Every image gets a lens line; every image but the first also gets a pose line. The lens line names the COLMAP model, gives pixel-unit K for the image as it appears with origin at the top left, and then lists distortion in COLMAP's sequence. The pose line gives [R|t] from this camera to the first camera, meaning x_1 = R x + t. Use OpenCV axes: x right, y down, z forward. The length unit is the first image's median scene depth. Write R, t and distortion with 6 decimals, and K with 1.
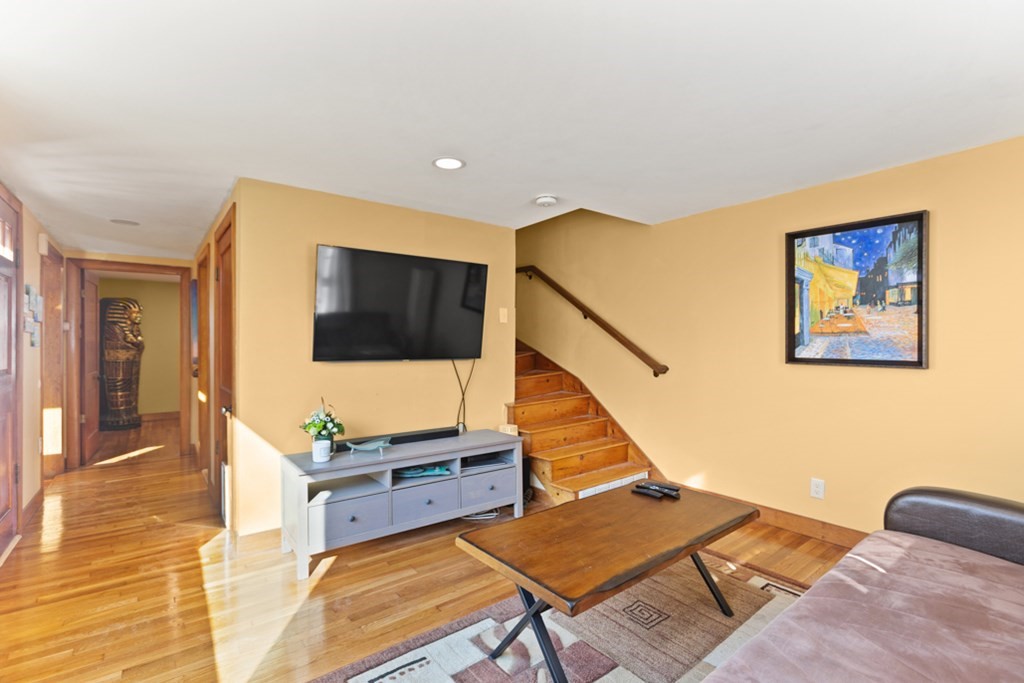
lens RADIAL K [[465.0, 0, 510.3], [0, 465.0, 343.1], [0, 0, 1]] dist [0.001739, 0.002156]
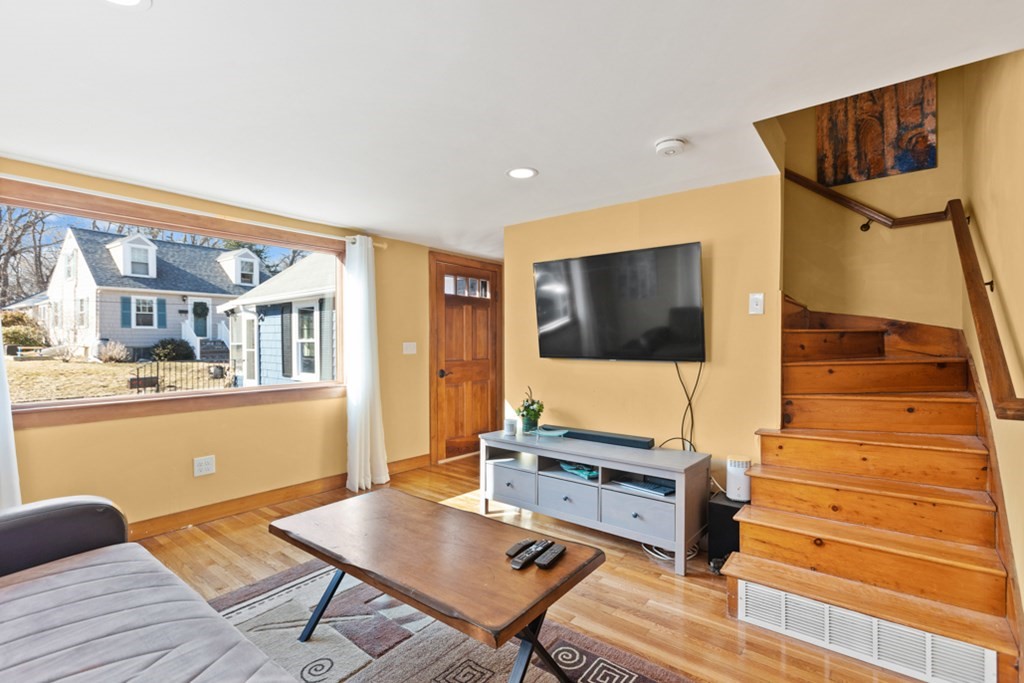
lens RADIAL K [[465.0, 0, 512.1], [0, 465.0, 344.2], [0, 0, 1]] dist [0.001739, 0.002156]
pose [[0.247145, -0.001612, -0.968977, 0.624251], [-0.000500, 0.999998, -0.001791, 0.005370], [0.968978, 0.000927, 0.247144, 0.510507]]
